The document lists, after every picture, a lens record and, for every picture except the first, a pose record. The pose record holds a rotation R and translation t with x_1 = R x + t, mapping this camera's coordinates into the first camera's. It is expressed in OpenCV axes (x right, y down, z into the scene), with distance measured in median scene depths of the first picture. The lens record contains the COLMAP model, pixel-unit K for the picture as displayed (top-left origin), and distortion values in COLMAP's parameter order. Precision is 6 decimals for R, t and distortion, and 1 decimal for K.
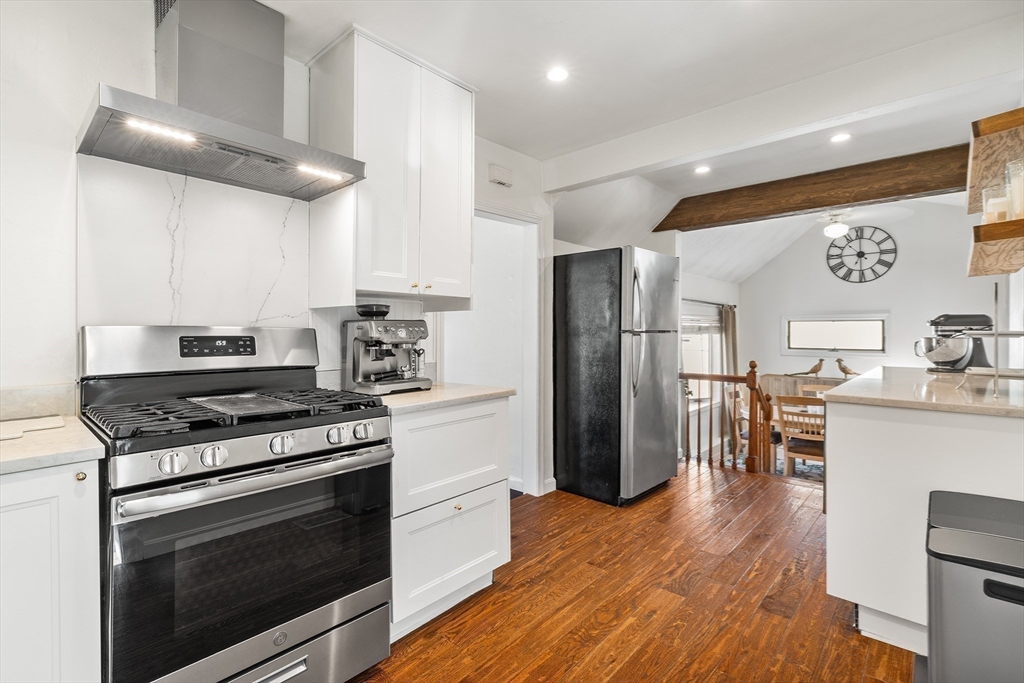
lens RADIAL K [[483.3, 0, 512.2], [0, 483.3, 329.1], [0, 0, 1]] dist [-0.000157, 0.000053]
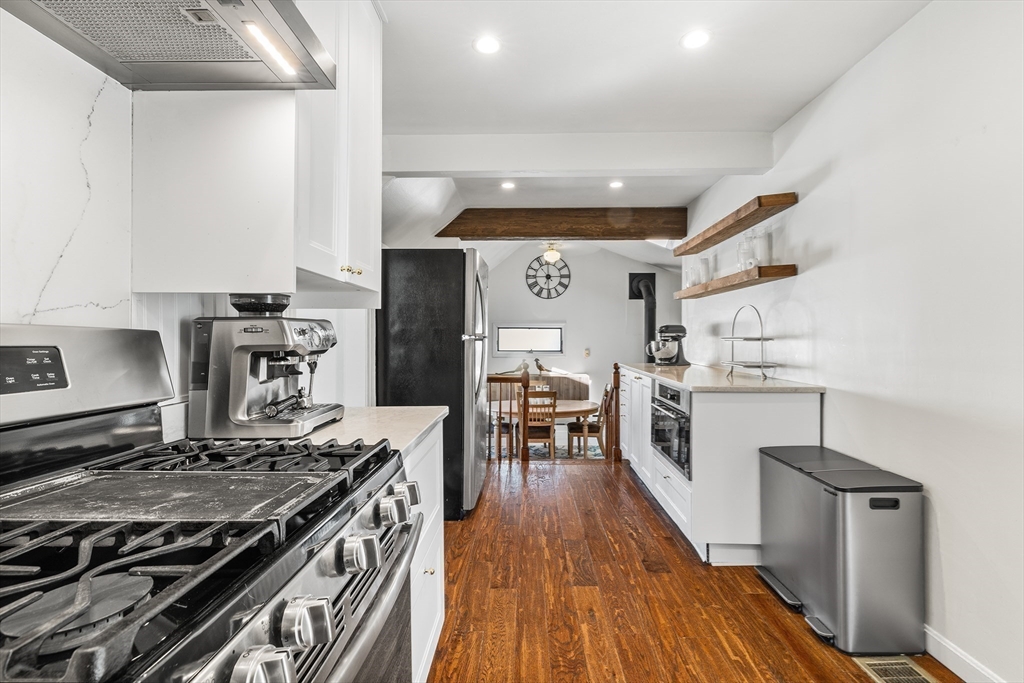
lens RADIAL K [[470.4, 0, 519.2], [0, 470.4, 333.8], [0, 0, 1]] dist [0.001891, 0.000384]
pose [[0.744860, 0.005445, 0.667199, -0.290916], [-0.004661, 0.999985, -0.002956, 0.001290], [-0.667205, -0.000908, 0.744874, 0.213304]]
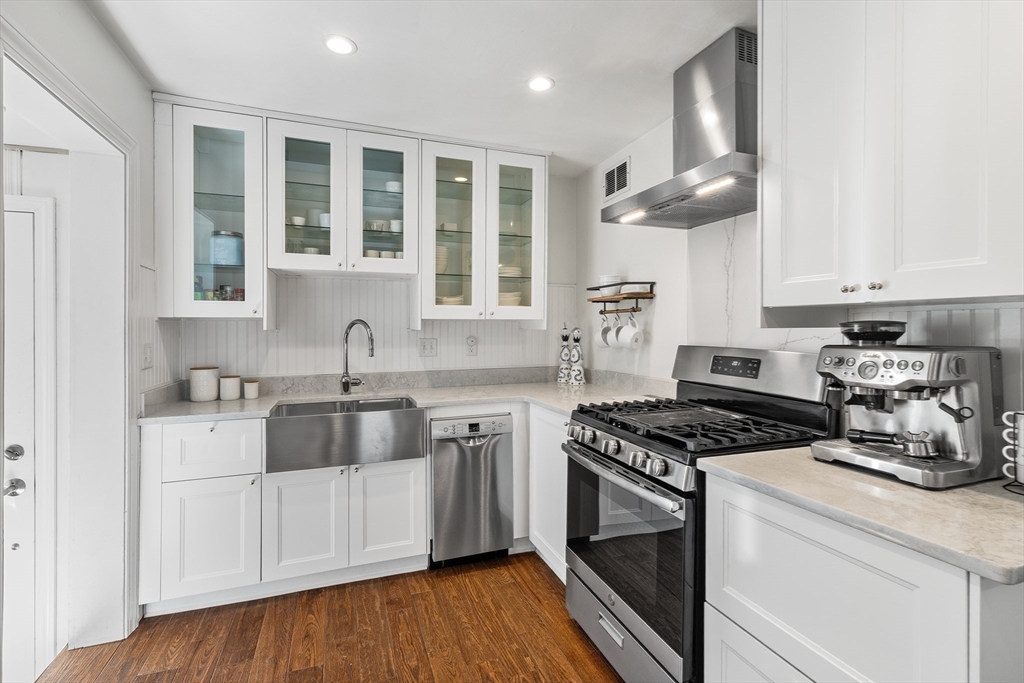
lens RADIAL K [[467.8, 0, 520.4], [0, 467.8, 326.2], [0, 0, 1]] dist [0.000706, 0.000104]
pose [[-0.441955, -0.000716, -0.897037, 0.305274], [0.004435, 0.999986, -0.002983, -0.029753], [0.897026, -0.005297, -0.441945, 0.564242]]
